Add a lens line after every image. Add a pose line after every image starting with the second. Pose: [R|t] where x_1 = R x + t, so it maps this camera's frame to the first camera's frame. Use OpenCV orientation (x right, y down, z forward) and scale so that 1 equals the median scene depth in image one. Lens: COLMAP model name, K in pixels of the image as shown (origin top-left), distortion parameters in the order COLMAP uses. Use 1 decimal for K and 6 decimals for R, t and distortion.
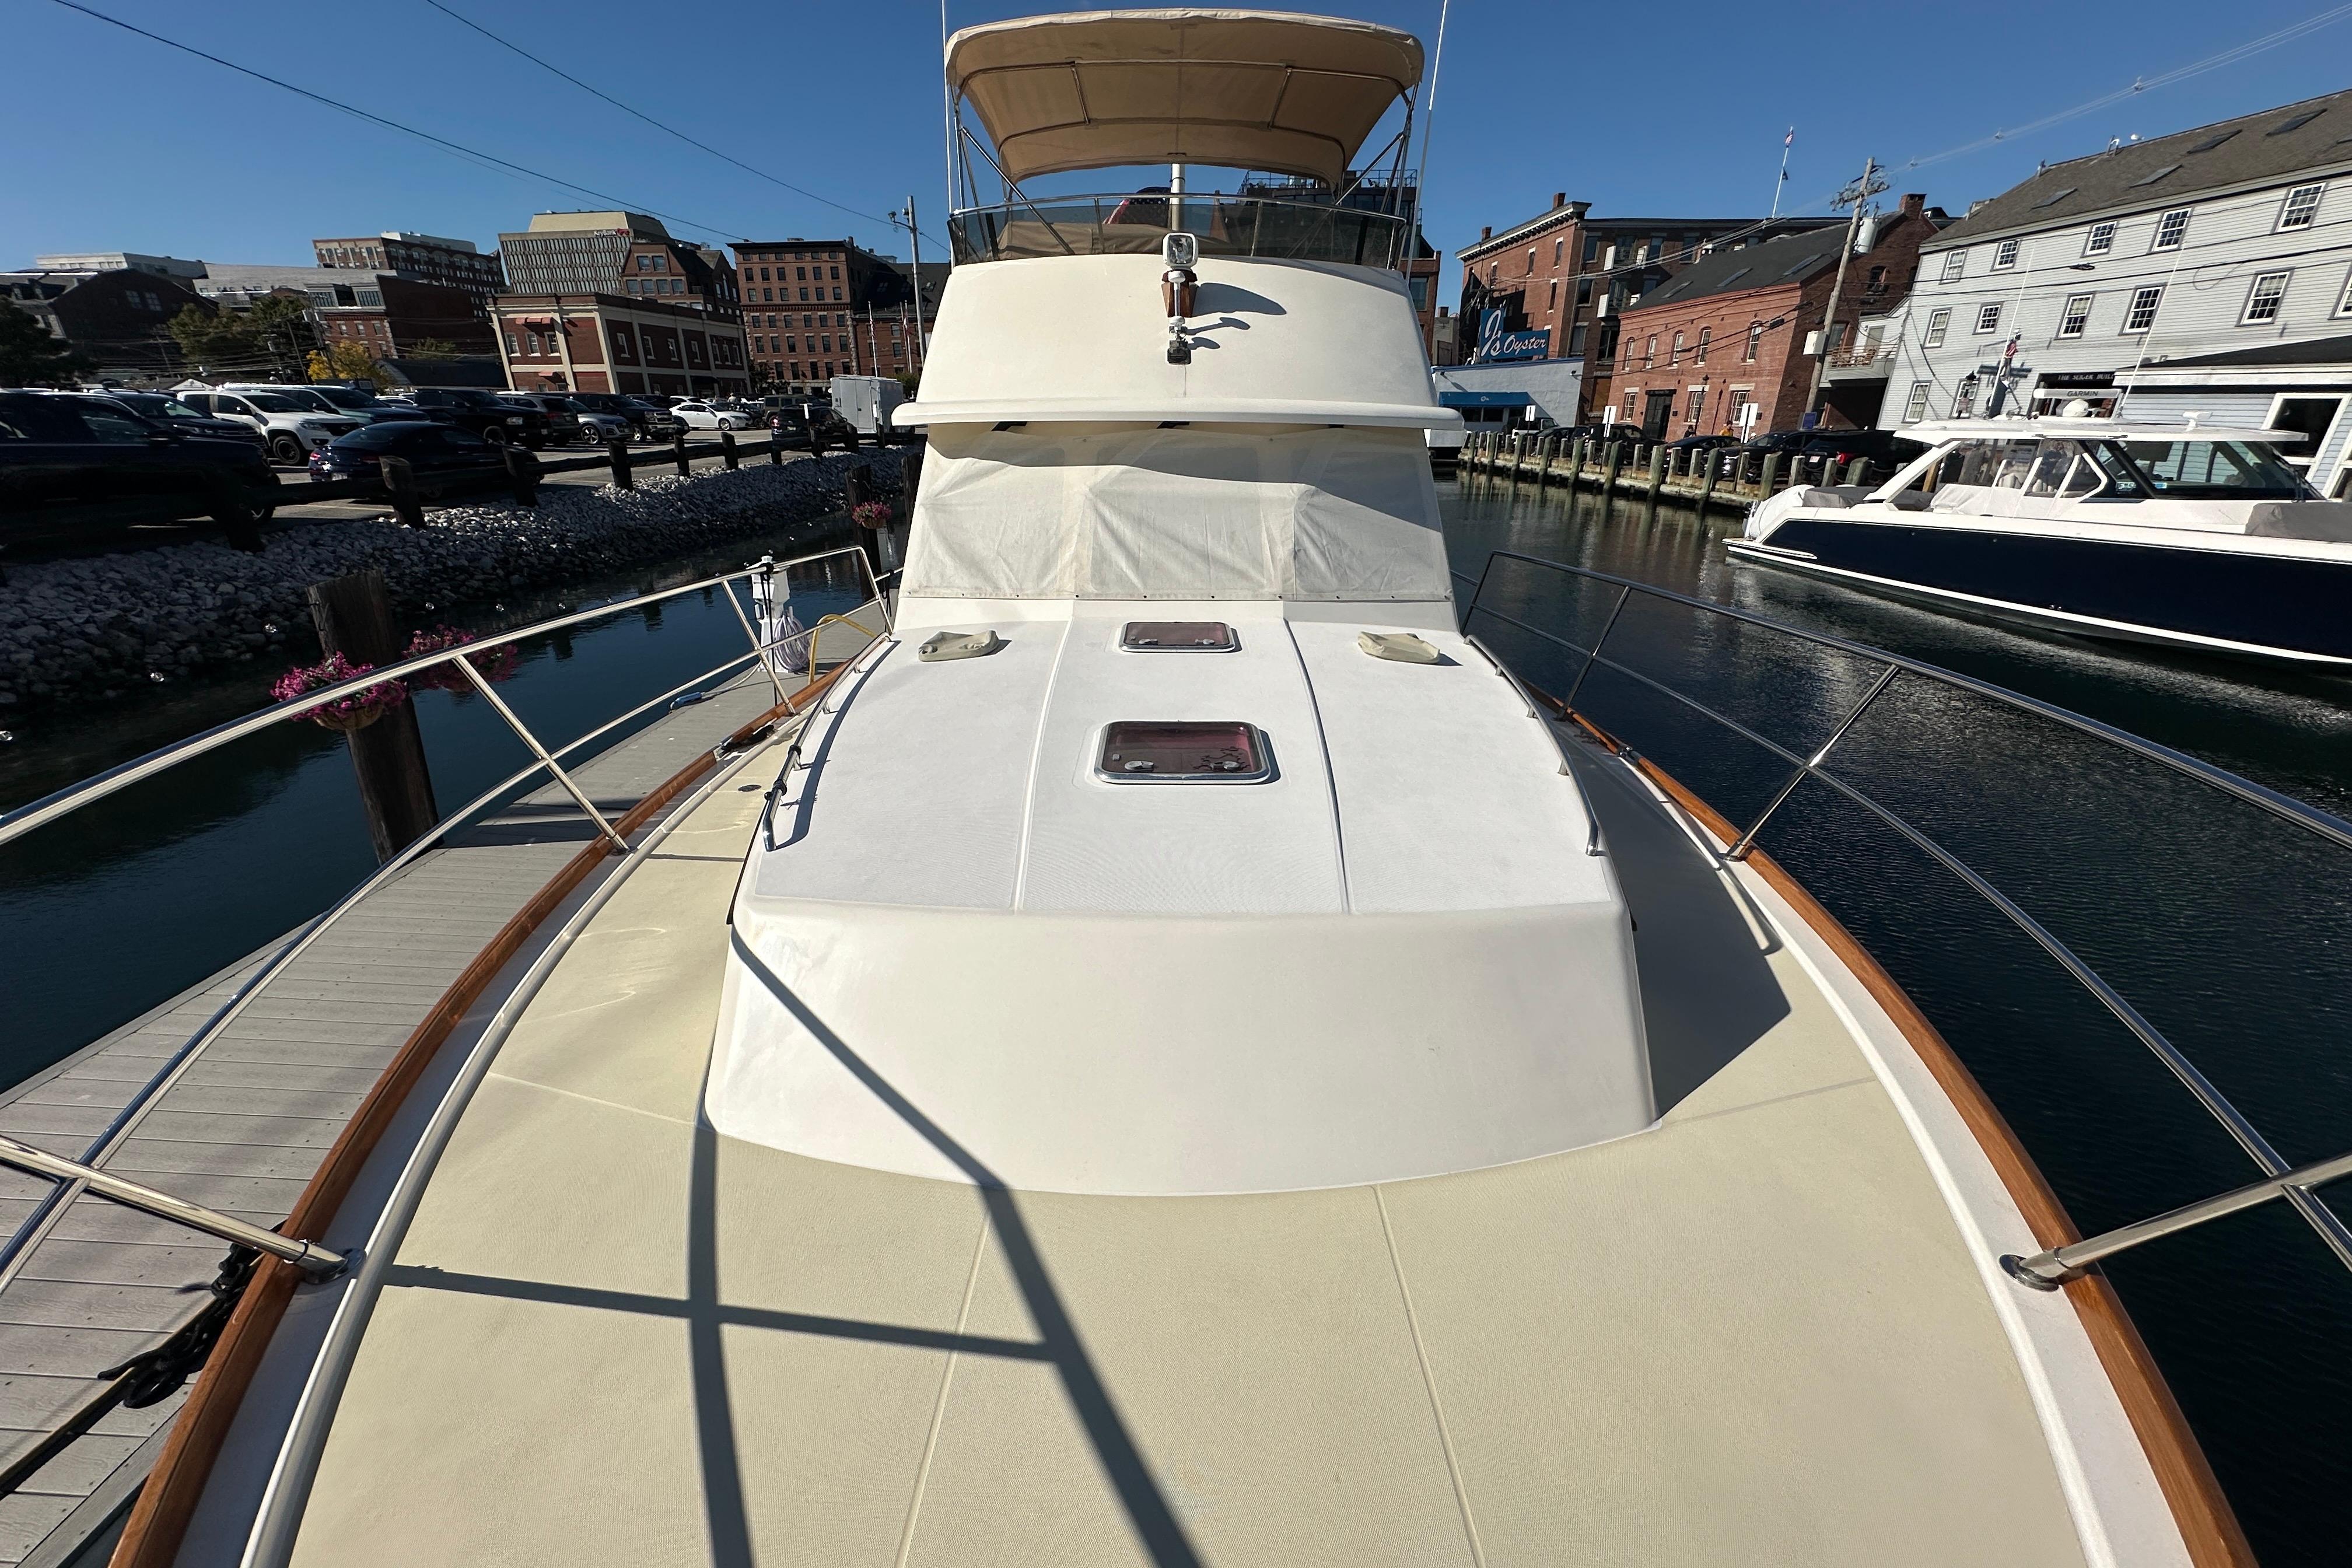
lens RADIAL K [[914.4, 0, 1185.0], [0, 914.4, 814.6], [0, 0, 1]] dist [0.007415, -0.000852]
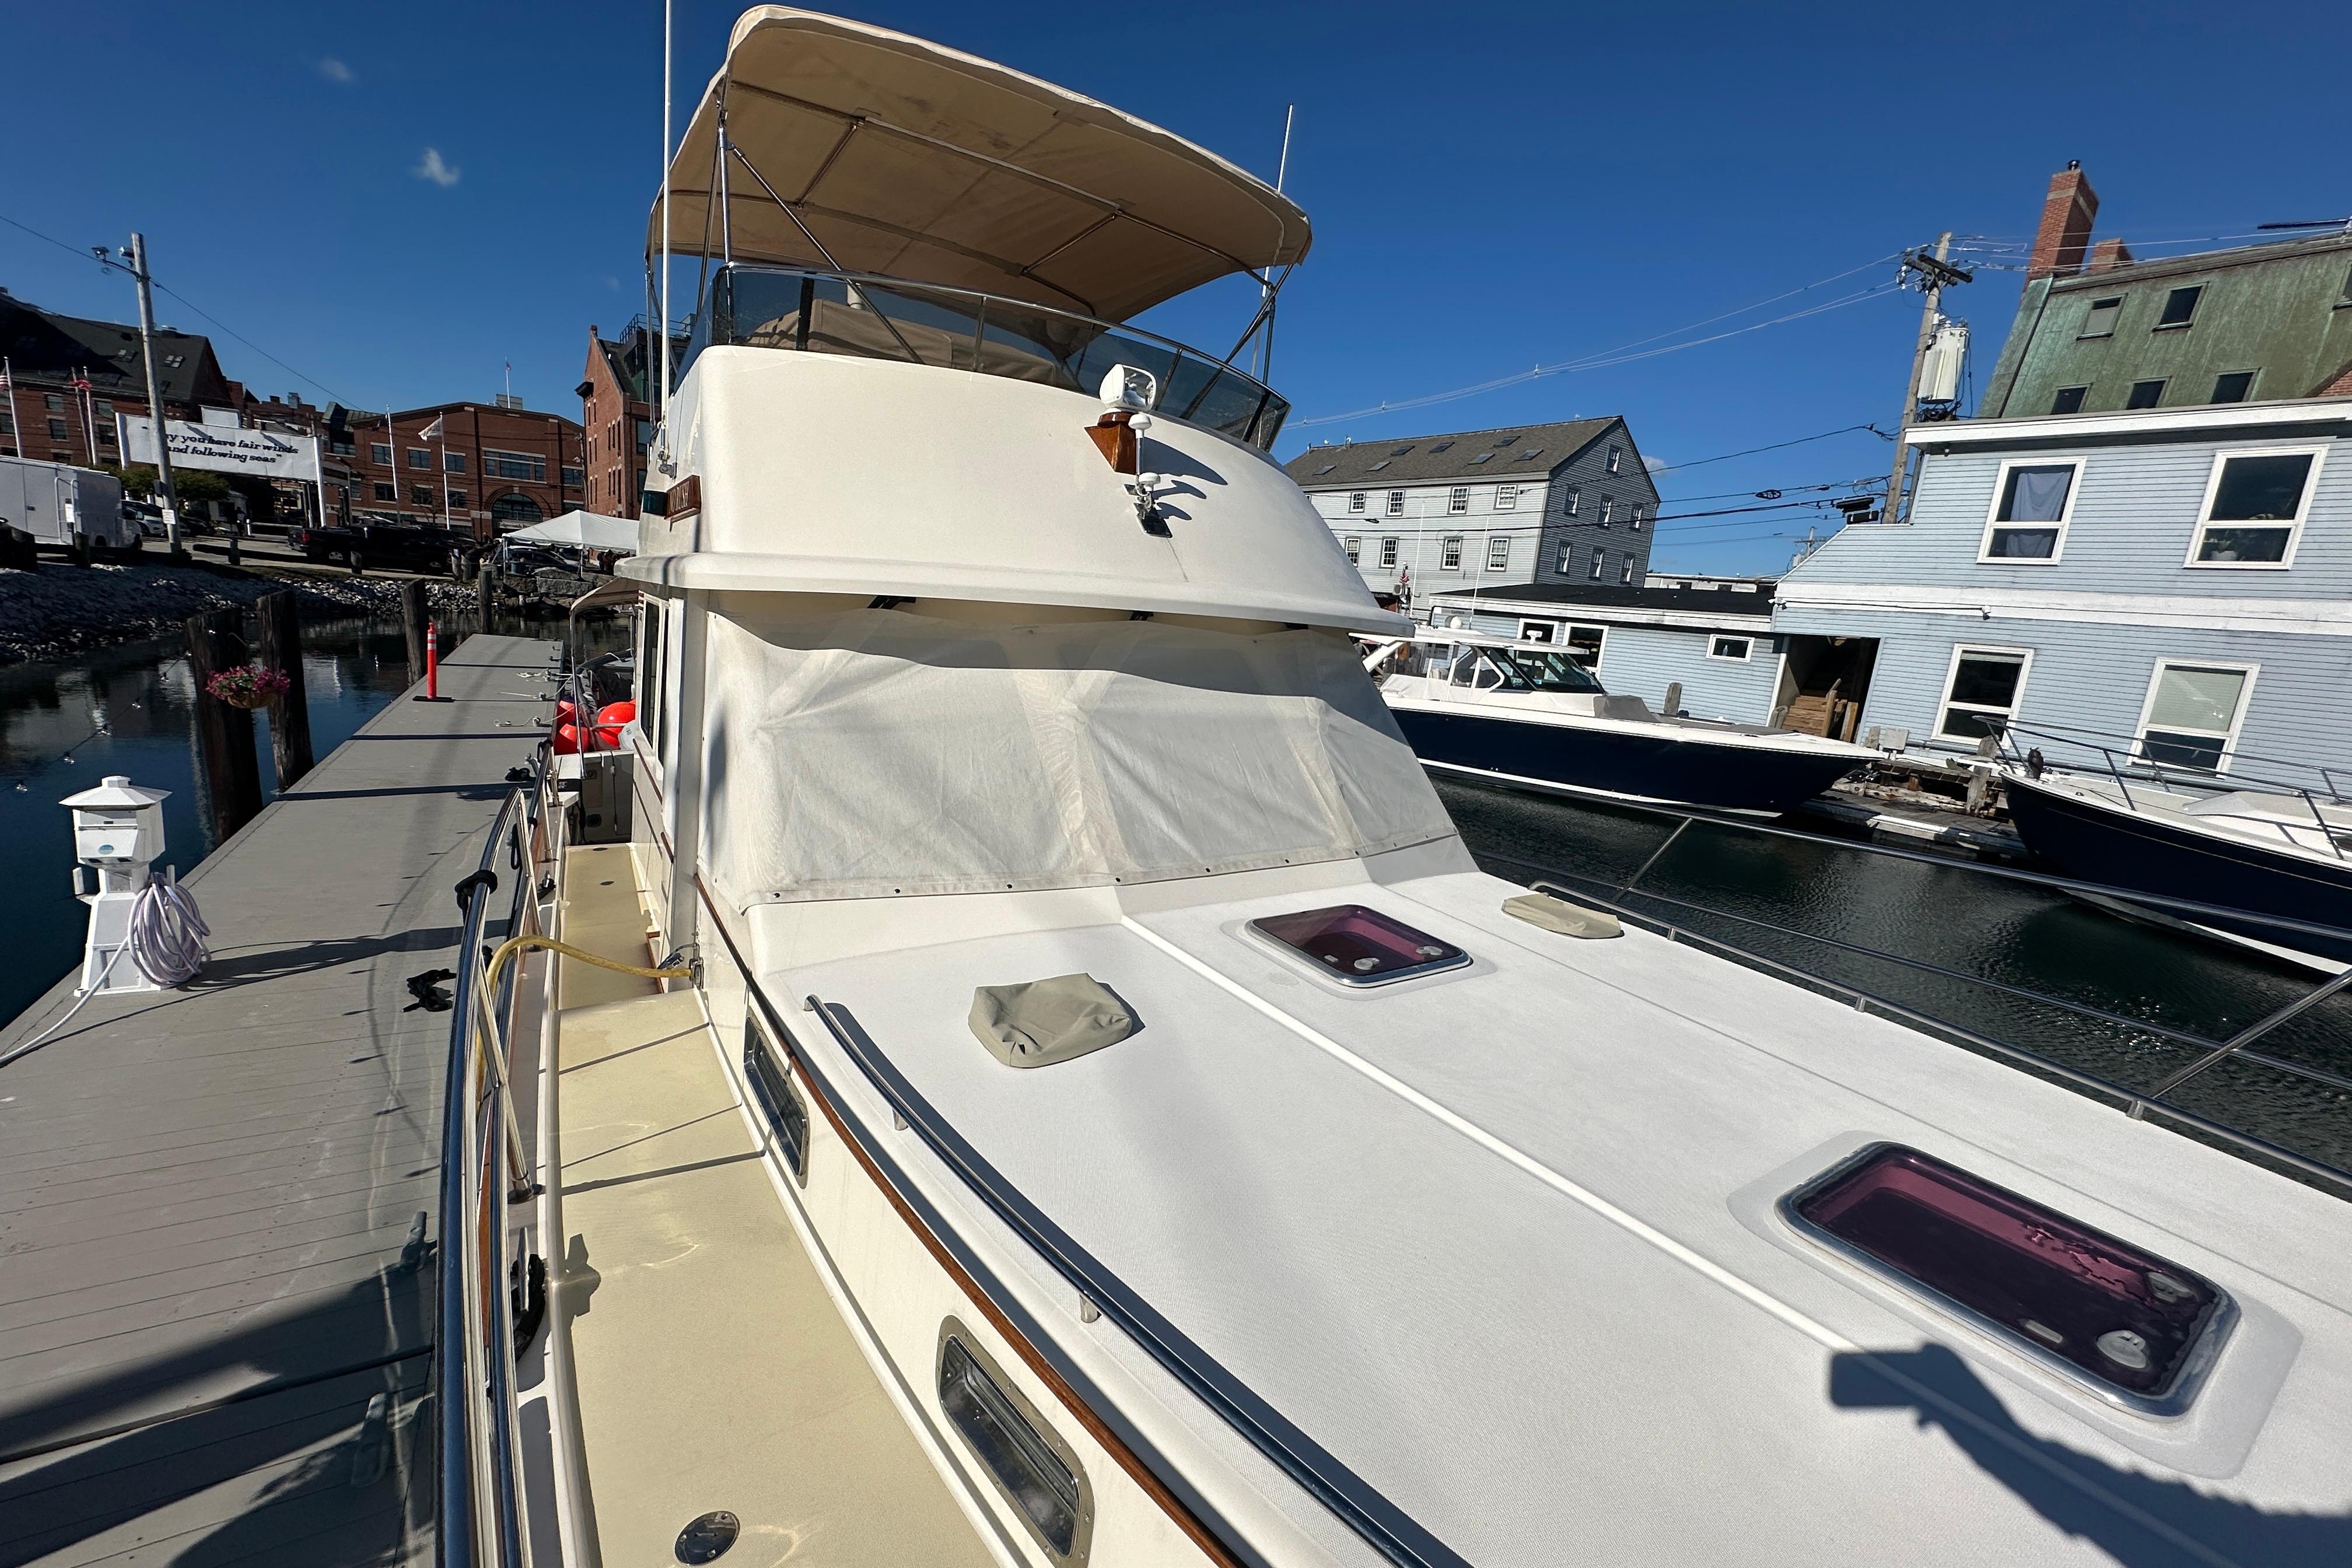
lens RADIAL K [[914.4, 0, 1116.6], [0, 914.4, 812.6], [0, 0, 1]] dist [0.007415, -0.000852]
pose [[0.840996, -0.060097, 0.537693, -0.386249], [0.144856, 0.982541, -0.116749, -0.182895], [-0.521289, 0.176073, 0.835018, 0.415187]]
